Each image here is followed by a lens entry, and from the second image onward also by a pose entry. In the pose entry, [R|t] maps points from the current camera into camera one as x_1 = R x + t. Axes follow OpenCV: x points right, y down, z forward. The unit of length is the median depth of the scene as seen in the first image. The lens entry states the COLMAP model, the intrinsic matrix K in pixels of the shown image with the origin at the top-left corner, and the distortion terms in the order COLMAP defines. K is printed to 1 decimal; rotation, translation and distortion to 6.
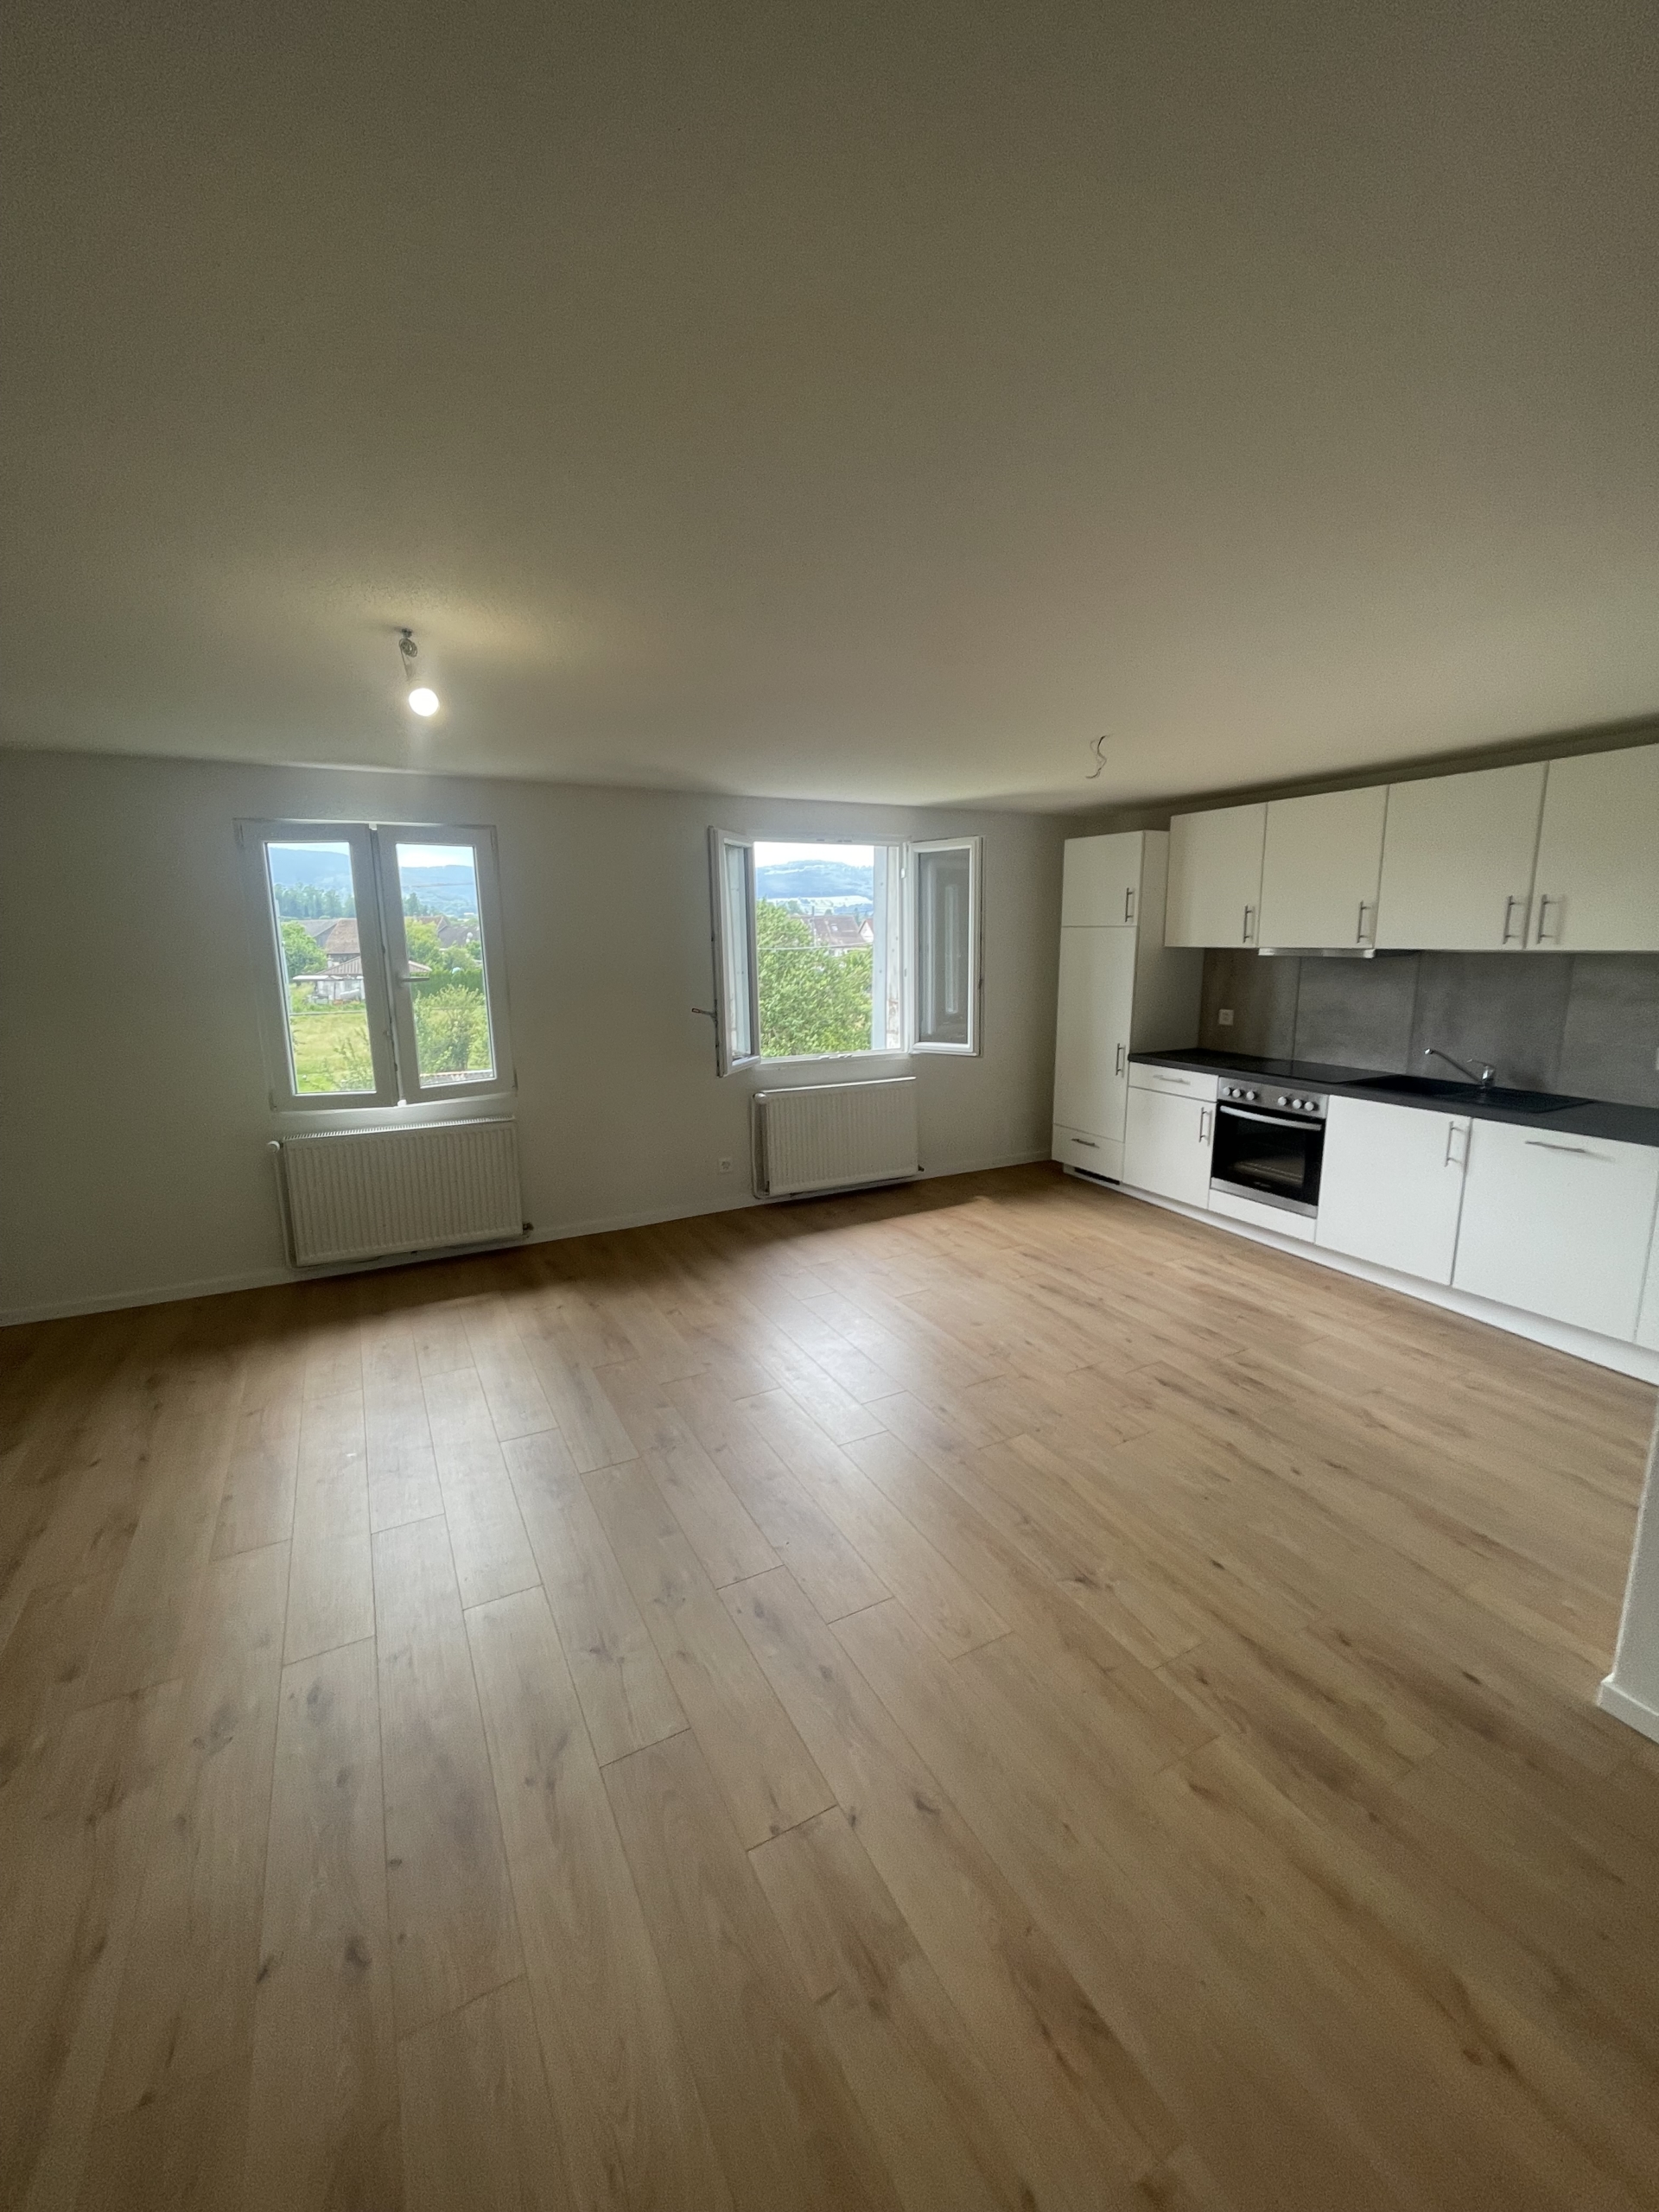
lens RADIAL K [[887.0, 0, 809.7], [0, 887.0, 1099.2], [0, 0, 1]] dist [-0.001629, 0.000227]
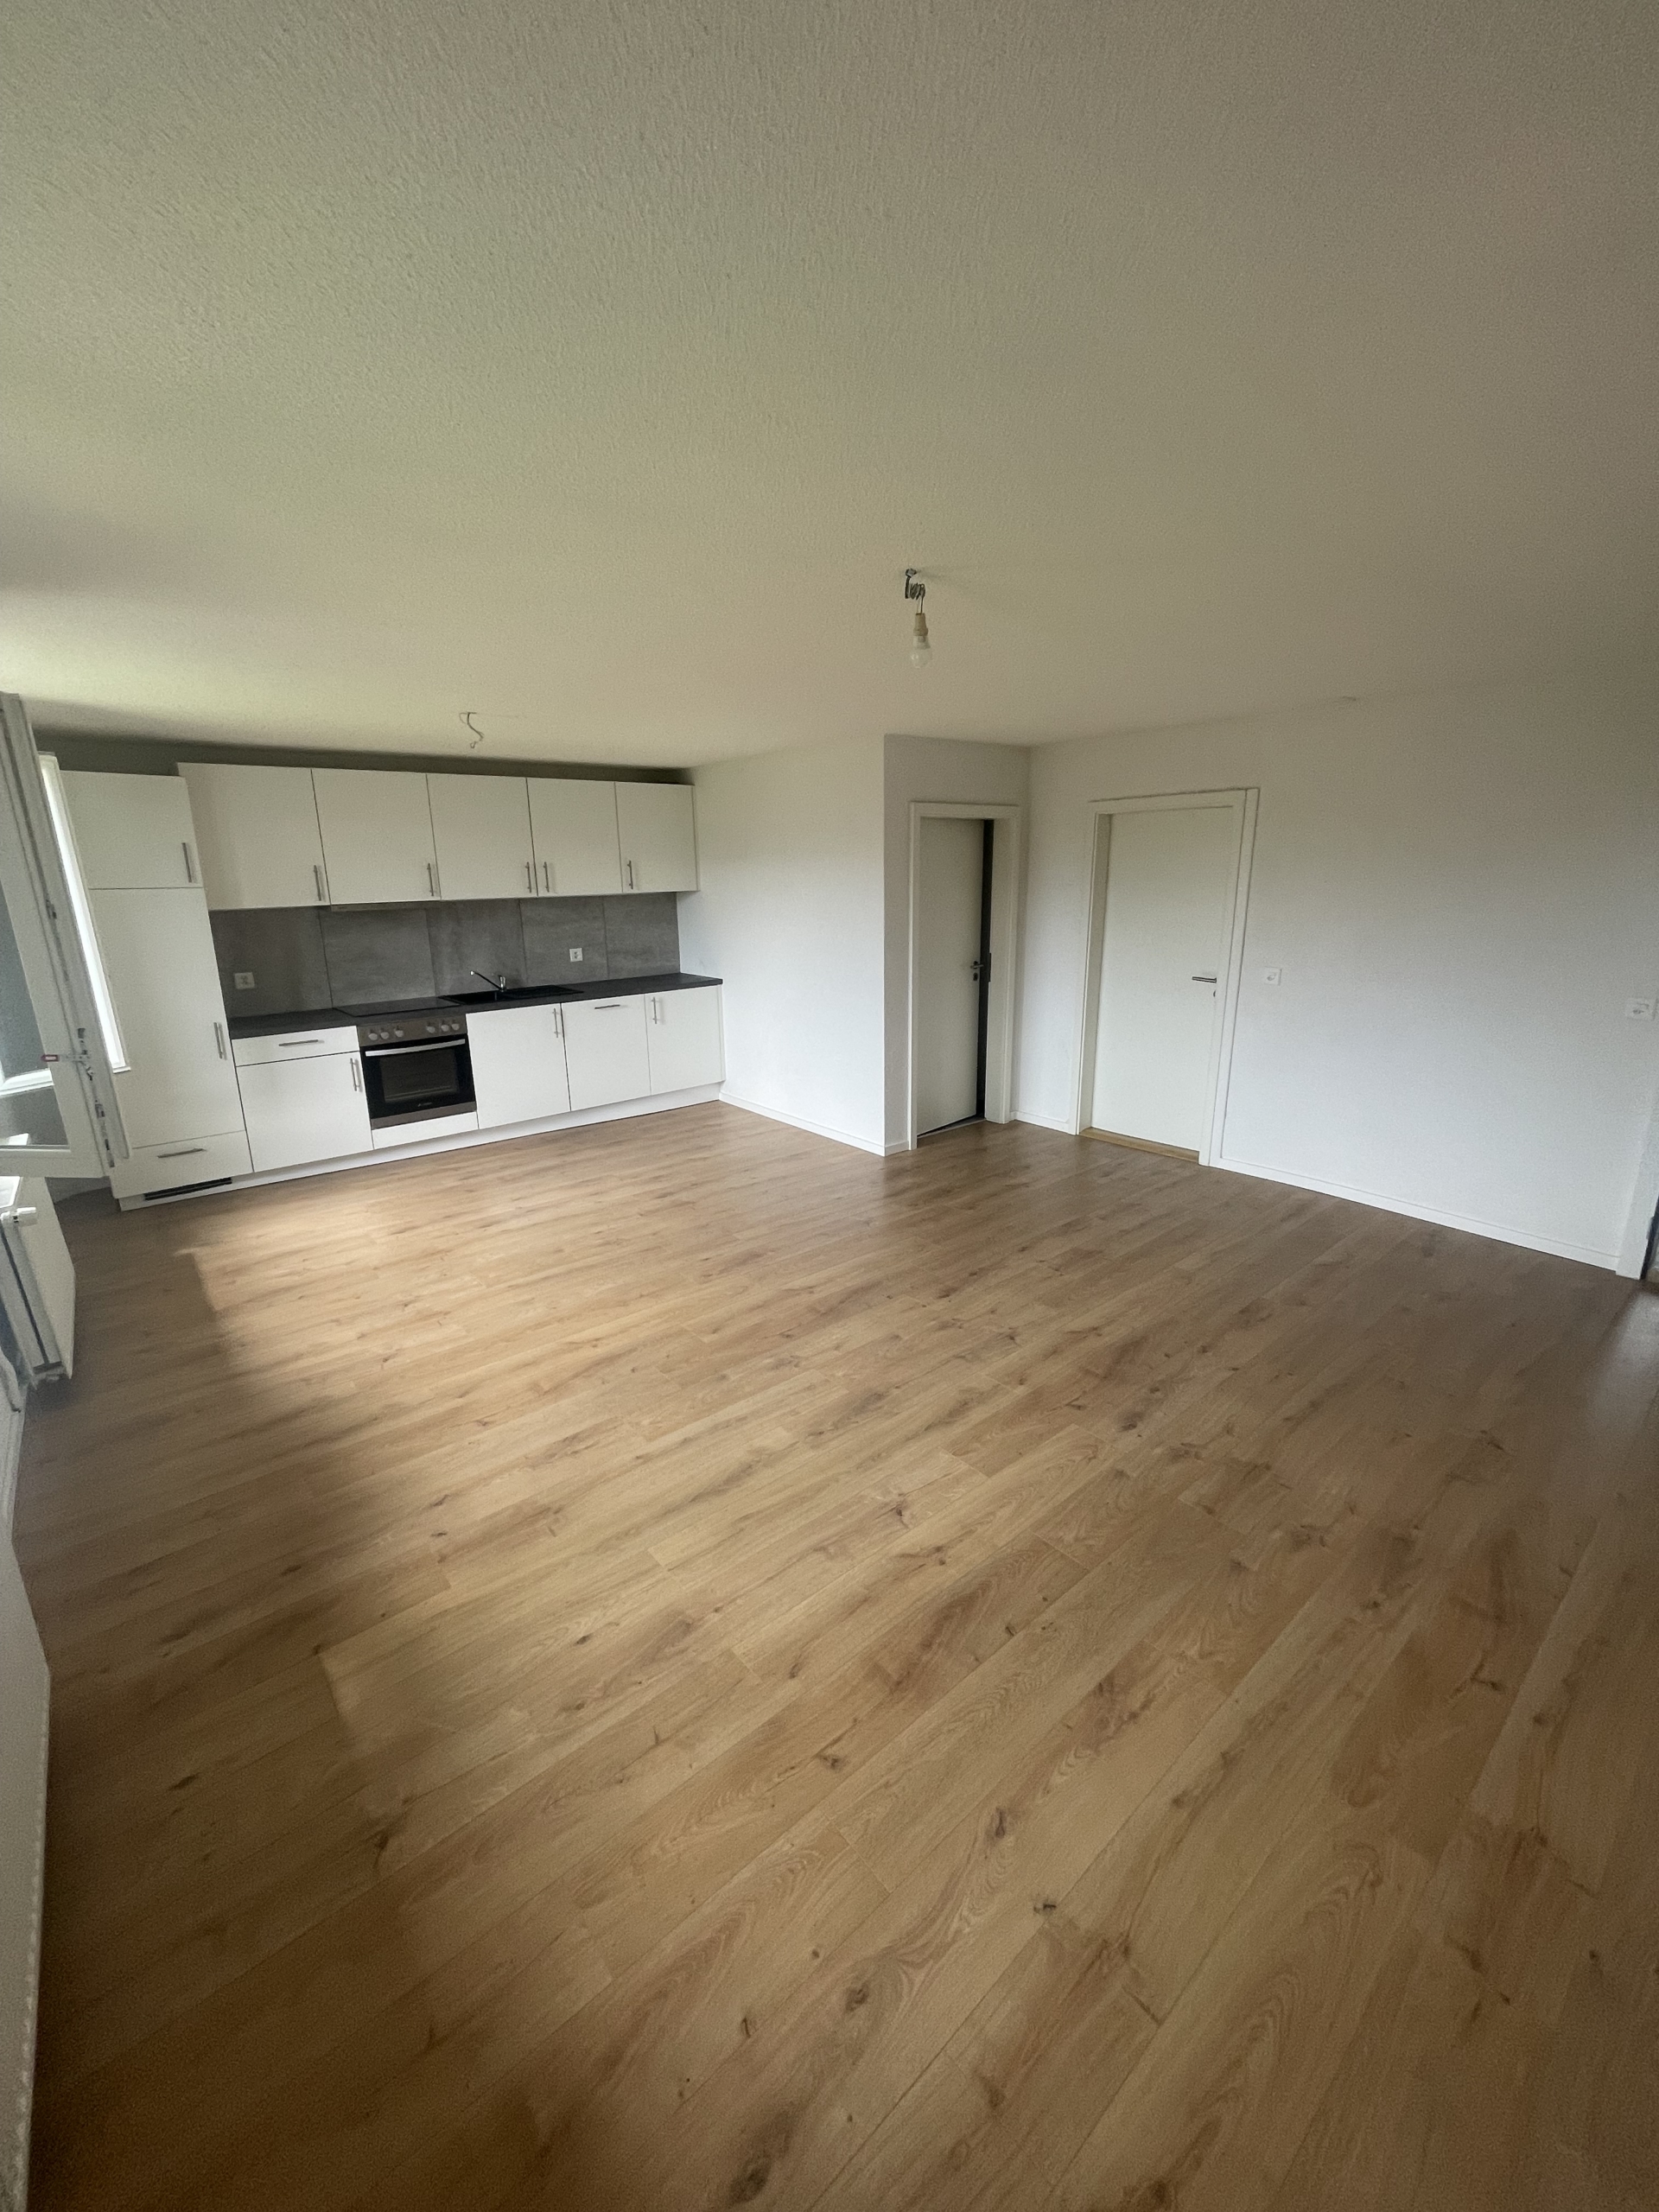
lens RADIAL K [[887.0, 0, 820.0], [0, 887.0, 1106.1], [0, 0, 1]] dist [-0.001629, 0.000227]
pose [[-0.220289, -0.240175, 0.945404, -0.774096], [0.198144, 0.937988, 0.284461, -0.142325], [-0.955098, 0.249989, -0.159039, 0.728765]]
